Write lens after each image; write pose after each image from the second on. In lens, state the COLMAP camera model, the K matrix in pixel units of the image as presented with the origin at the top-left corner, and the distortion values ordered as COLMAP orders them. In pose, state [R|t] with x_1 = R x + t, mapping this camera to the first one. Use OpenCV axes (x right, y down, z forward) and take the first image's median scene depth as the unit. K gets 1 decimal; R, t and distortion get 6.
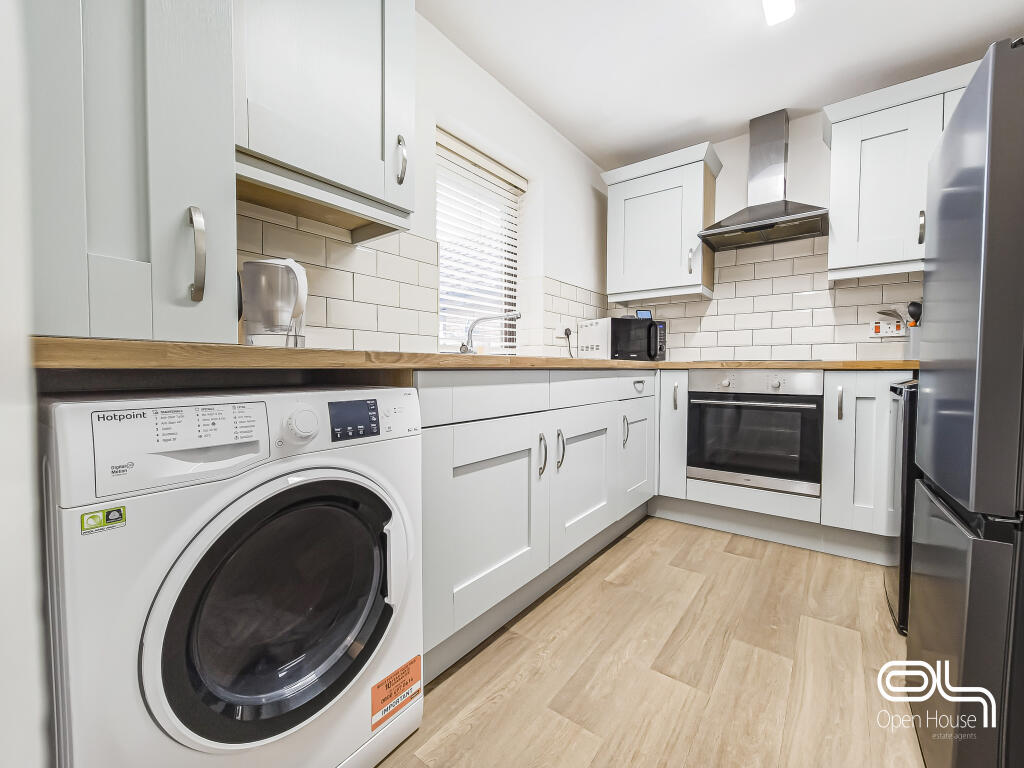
lens RADIAL K [[424.1, 0, 512.5], [0, 424.1, 394.9], [0, 0, 1]] dist [-0.004394, 0.001044]
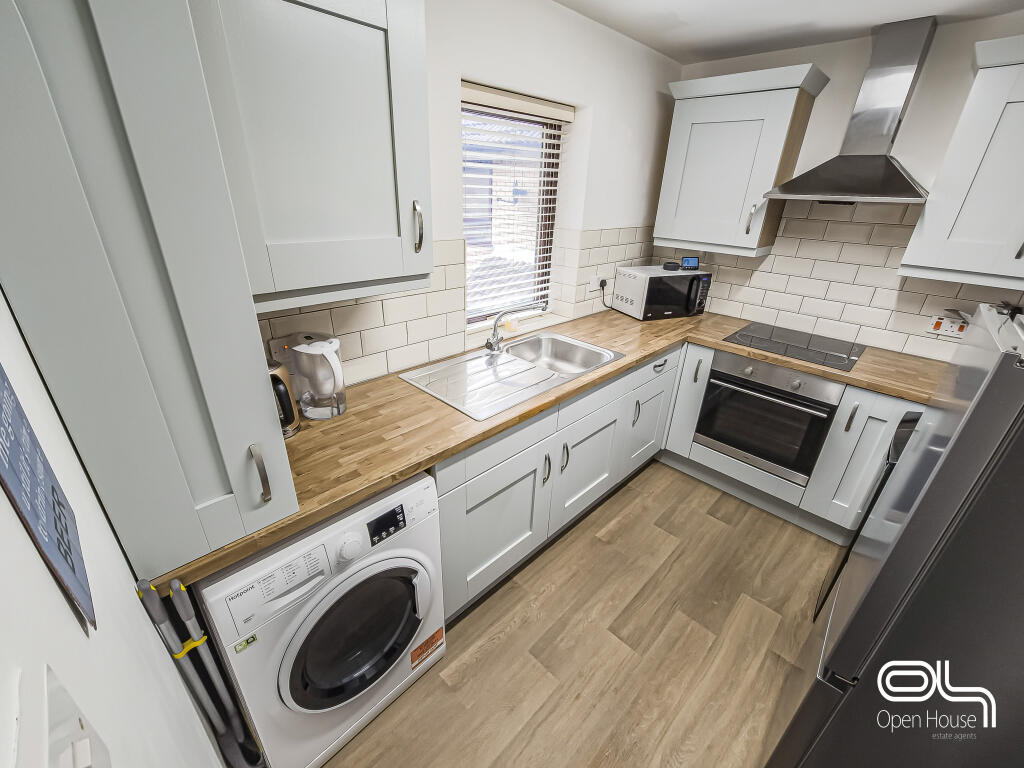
lens RADIAL K [[424.1, 0, 512.4], [0, 424.1, 394.2], [0, 0, 1]] dist [-0.004394, 0.001044]
pose [[0.991469, 0.084264, -0.099446, 0.065467], [-0.038801, 0.919151, 0.391989, -0.449581], [0.124437, -0.384786, 0.914579, -0.017523]]
